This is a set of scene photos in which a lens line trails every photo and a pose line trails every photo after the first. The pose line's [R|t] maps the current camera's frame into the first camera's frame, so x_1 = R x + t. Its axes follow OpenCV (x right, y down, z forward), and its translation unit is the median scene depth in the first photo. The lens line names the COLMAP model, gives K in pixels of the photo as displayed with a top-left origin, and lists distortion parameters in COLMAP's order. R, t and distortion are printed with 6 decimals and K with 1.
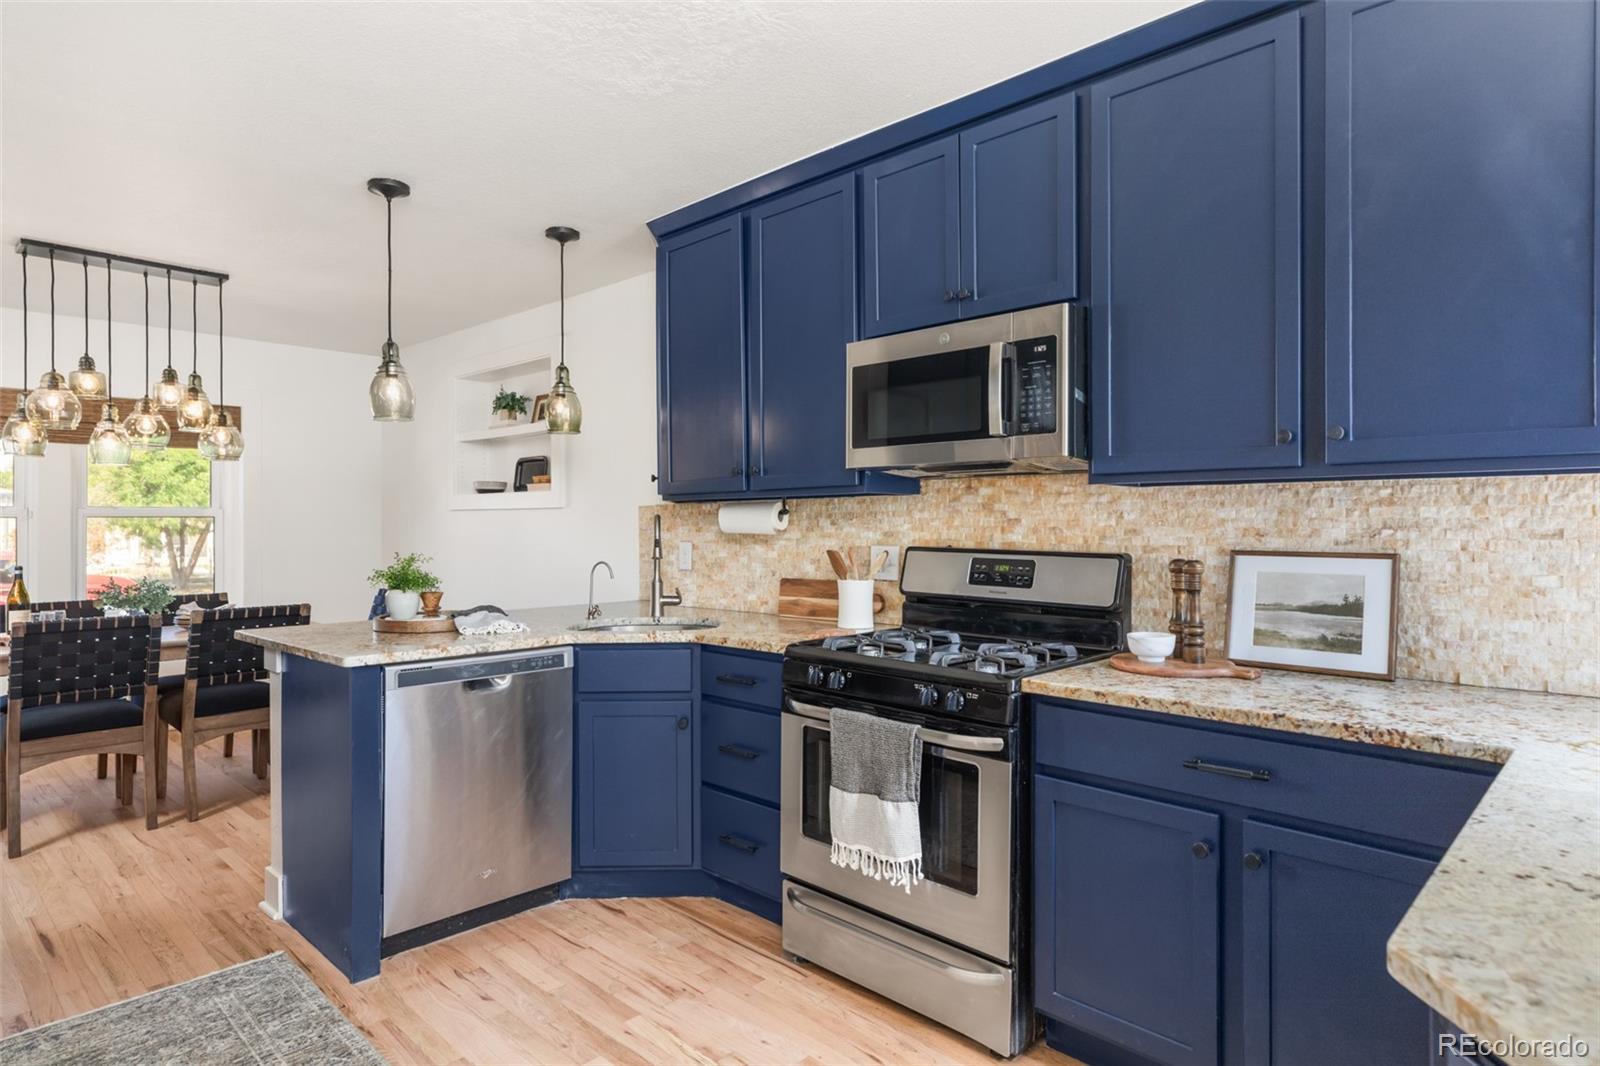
lens RADIAL K [[896.8, 0, 800.0], [0, 896.8, 533.0], [0, 0, 1]] dist [0.044384, 0.001009]
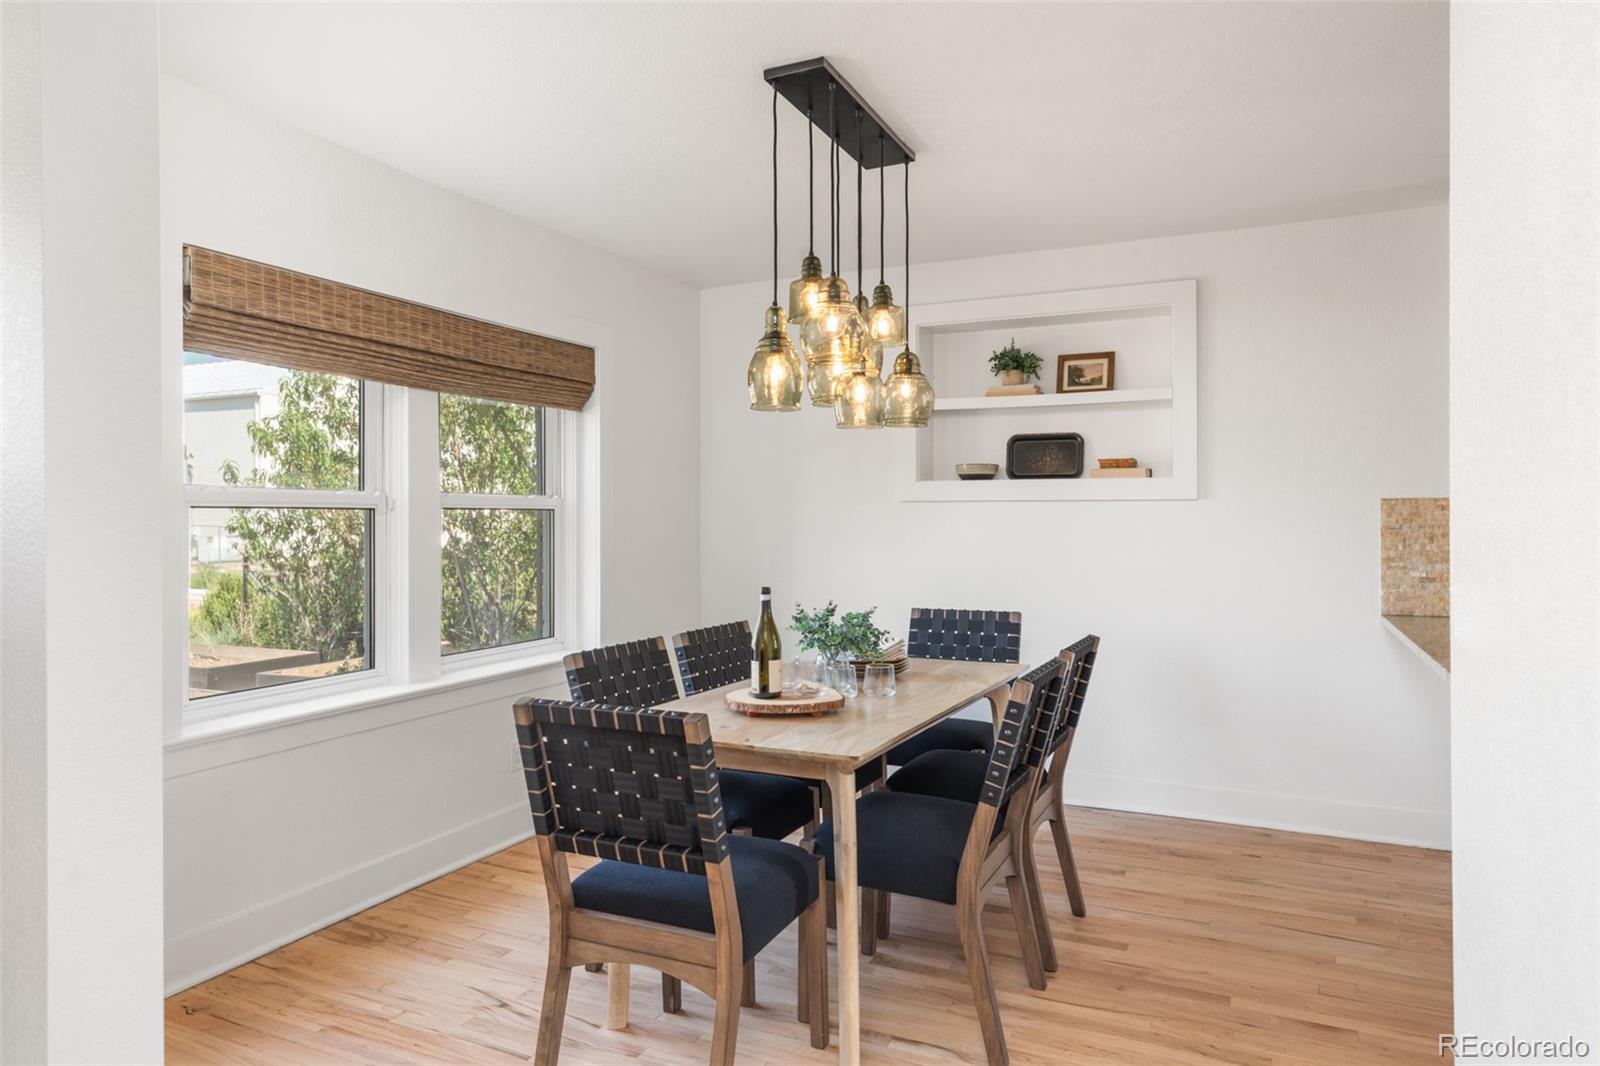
lens RADIAL K [[1003.3, 0, 801.2], [0, 1003.3, 519.8], [0, 0, 1]] dist [0.064492, 0.000488]
pose [[0.941207, 0.001065, 0.337829, -1.167978], [0.001896, 0.999963, -0.008434, -0.005394], [-0.337825, 0.008579, 0.941170, 0.384604]]
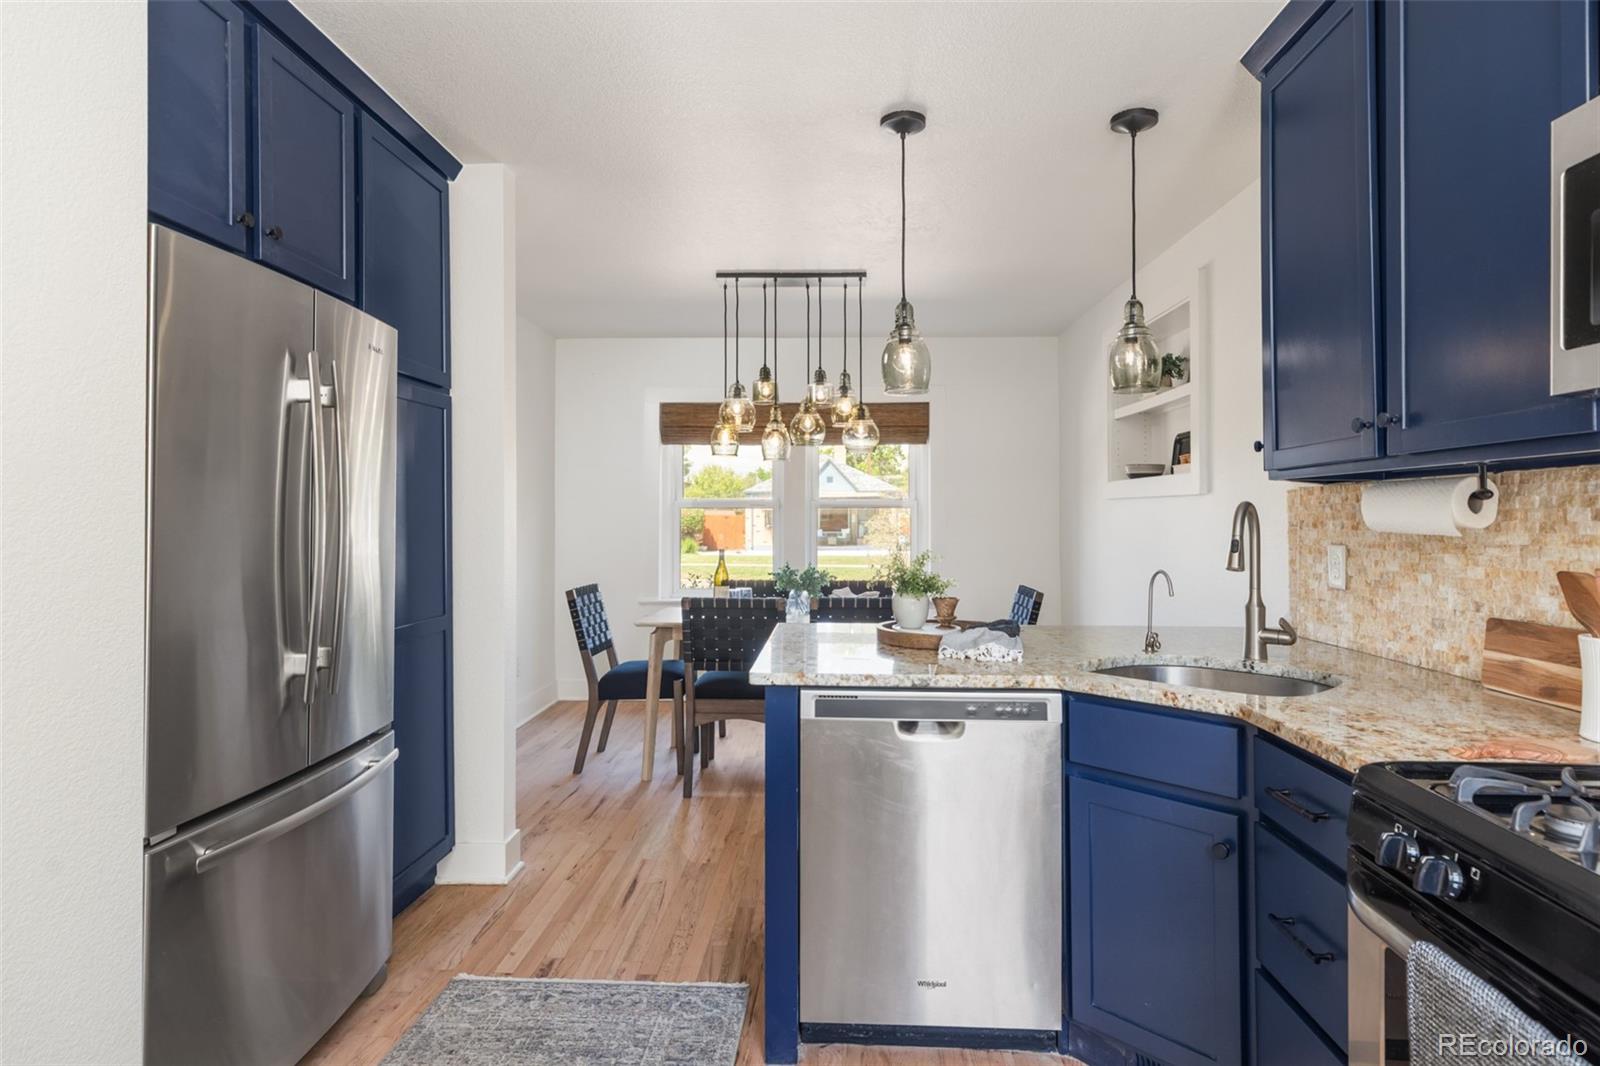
lens RADIAL K [[915.4, 0, 809.9], [0, 915.4, 512.0], [0, 0, 1]] dist [0.021473, -0.000969]
pose [[0.679612, 0.001814, -0.733570, 0.105294], [-0.011870, 0.999893, -0.008523, -0.003473], [0.733476, 0.014500, 0.679561, 0.304112]]
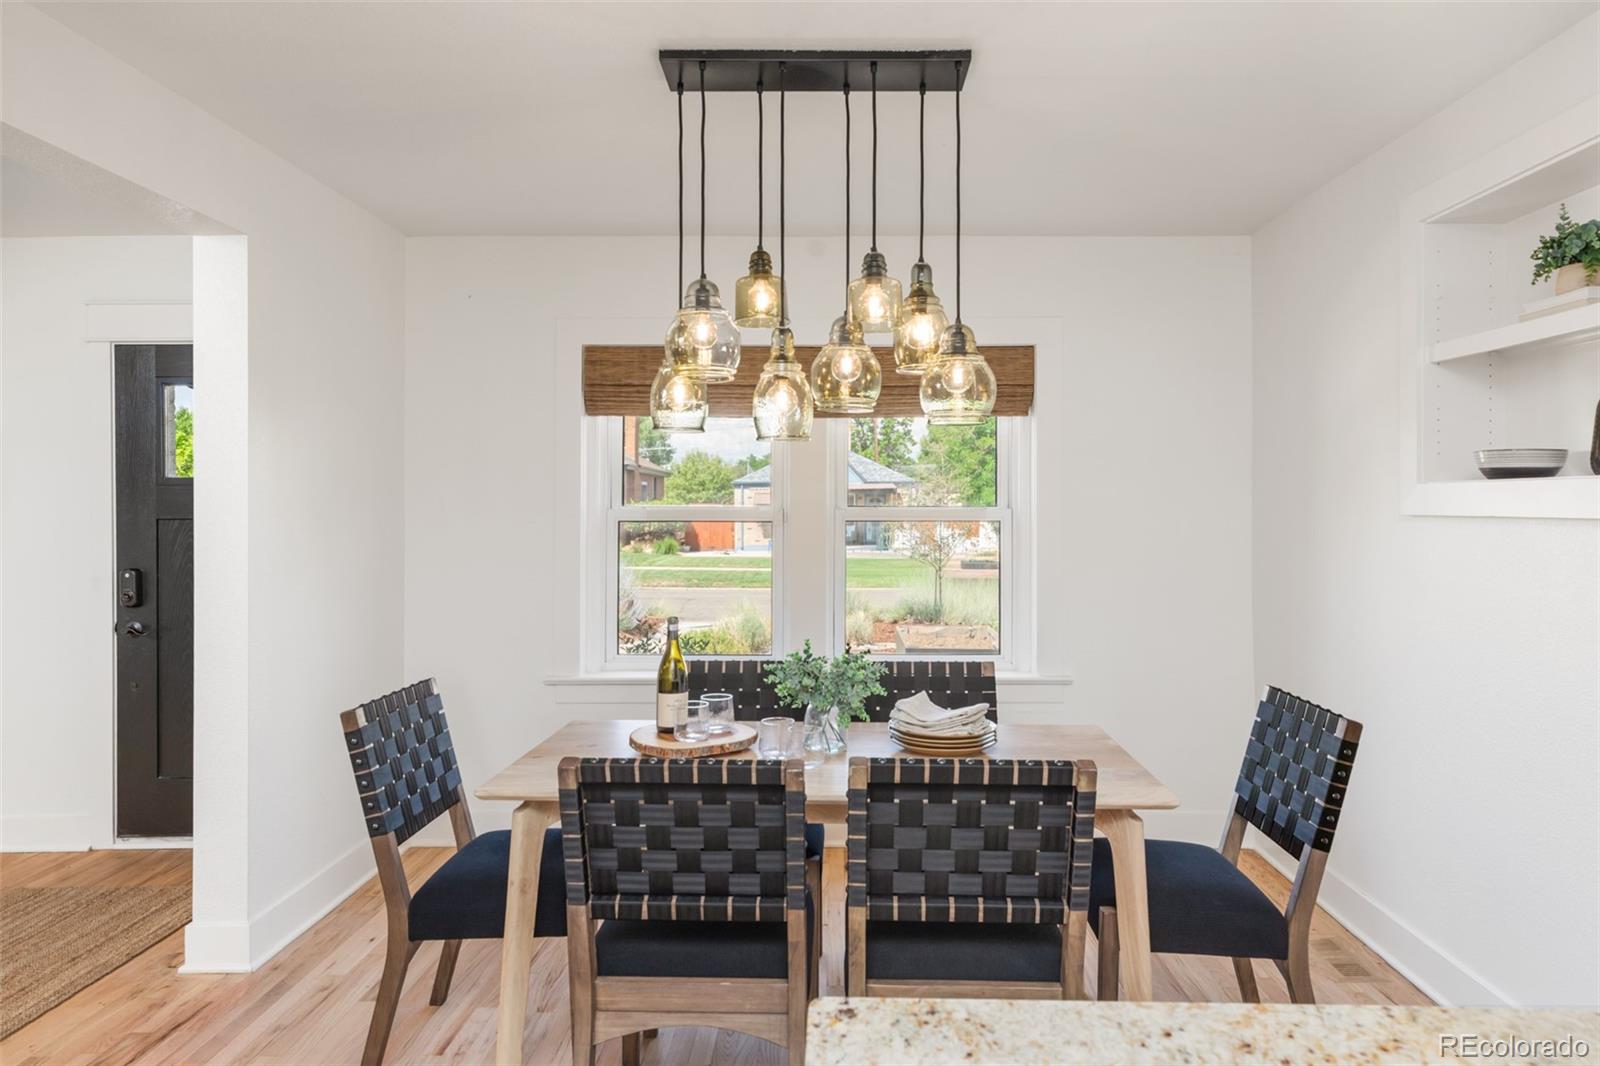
lens RADIAL K [[1040.3, 0, 808.5], [0, 1040.3, 506.4], [0, 0, 1]] dist [0.040948, -0.000550]
pose [[0.679785, 0.004636, -0.733397, -0.319056], [-0.014757, 0.999864, -0.007358, -0.034478], [0.733263, 0.015825, 0.679761, 0.657613]]
